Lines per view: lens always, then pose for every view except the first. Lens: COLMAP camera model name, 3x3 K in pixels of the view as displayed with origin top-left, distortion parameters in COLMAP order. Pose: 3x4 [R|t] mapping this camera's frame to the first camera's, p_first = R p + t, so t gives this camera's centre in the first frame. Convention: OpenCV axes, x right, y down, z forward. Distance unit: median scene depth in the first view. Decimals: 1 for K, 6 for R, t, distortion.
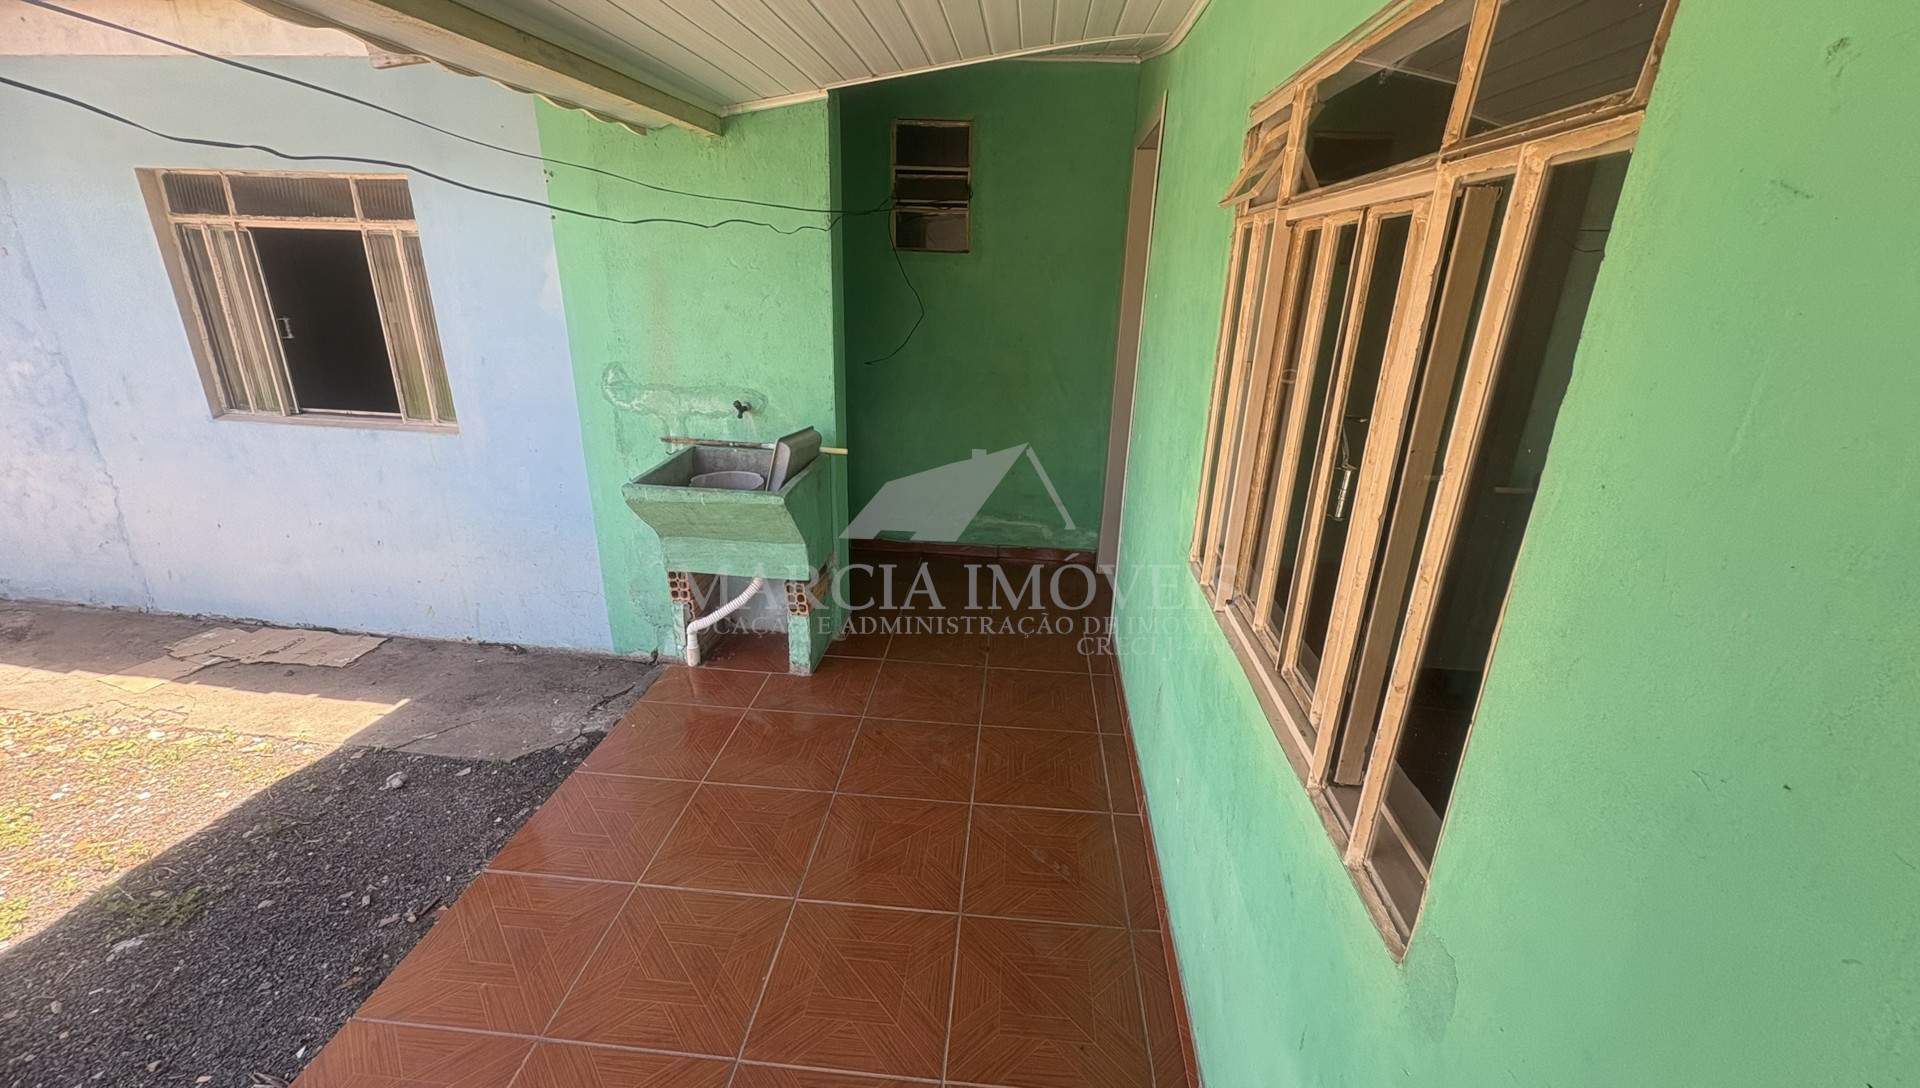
lens RADIAL K [[766.4, 0, 960.0], [0, 766.4, 544.0], [0, 0, 1]] dist [0.002398, 0.000304]
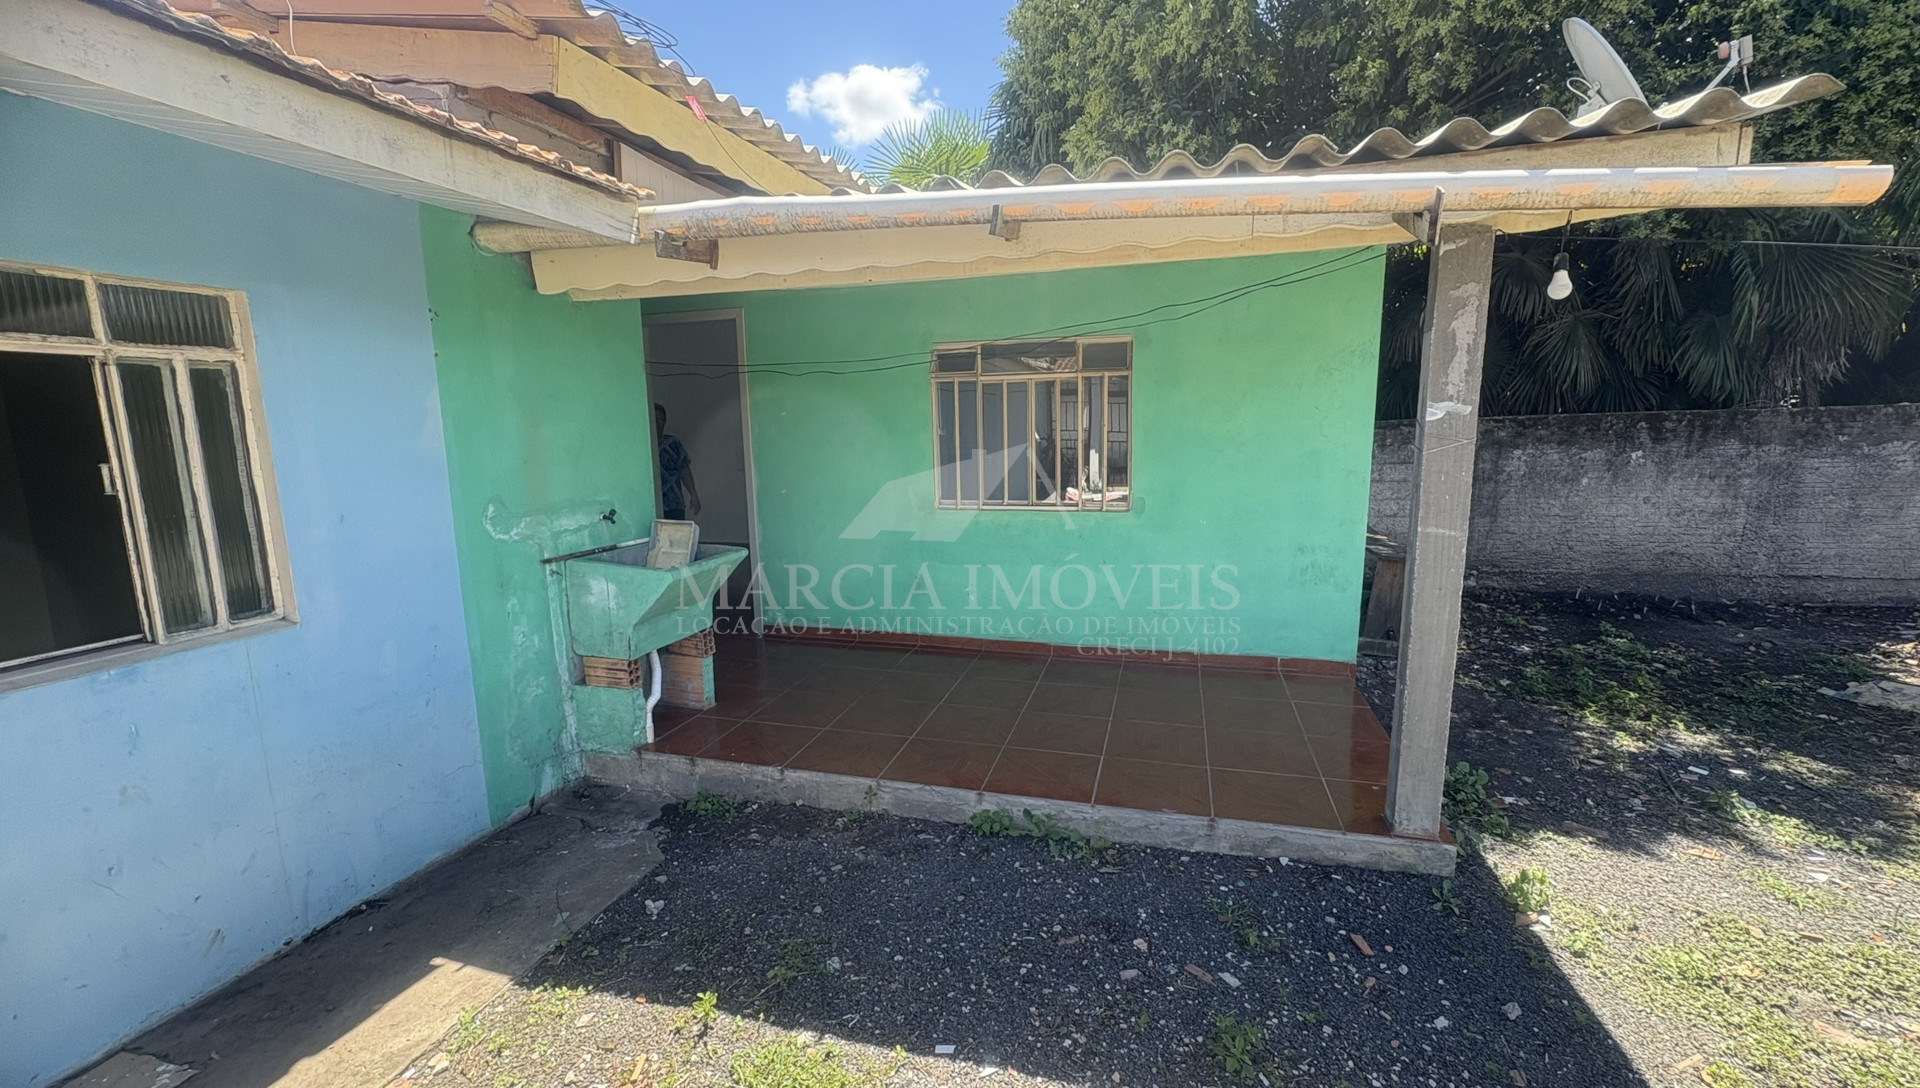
lens RADIAL K [[766.4, 0, 960.0], [0, 766.4, 544.0], [0, 0, 1]] dist [0.002398, 0.000304]
pose [[0.184583, -0.188419, 0.964587, -1.291930], [0.356283, 0.927520, 0.113001, -0.075510], [-0.915965, 0.322807, 0.238335, 0.228876]]
